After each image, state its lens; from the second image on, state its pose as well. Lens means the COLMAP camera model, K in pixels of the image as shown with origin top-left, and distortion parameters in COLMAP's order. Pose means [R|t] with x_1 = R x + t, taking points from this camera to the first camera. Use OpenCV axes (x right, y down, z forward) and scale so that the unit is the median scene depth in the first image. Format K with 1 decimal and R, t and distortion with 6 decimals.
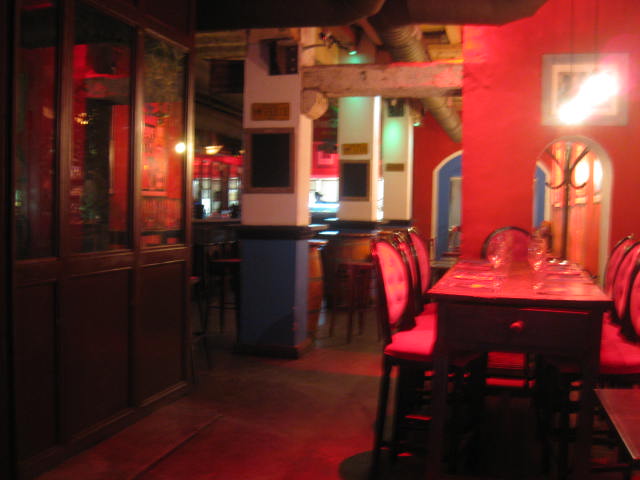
lens RADIAL K [[705.0, 0, 320.0], [0, 705.0, 240.0], [0, 0, 1]] dist [-0.147415, 0.063296]
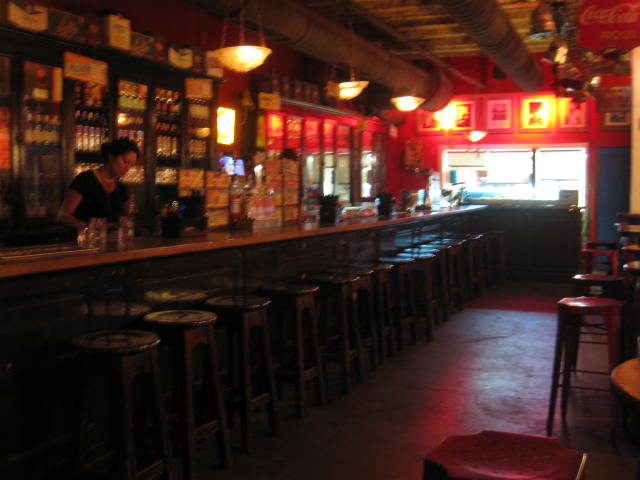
lens RADIAL K [[705.0, 0, 320.0], [0, 705.0, 240.0], [0, 0, 1]] dist [-0.147415, 0.063296]
pose [[0.987293, -0.002075, -0.158898, -0.060730], [0.006528, 0.999600, 0.027507, -0.020020], [0.158778, -0.028195, 0.986912, 0.312139]]
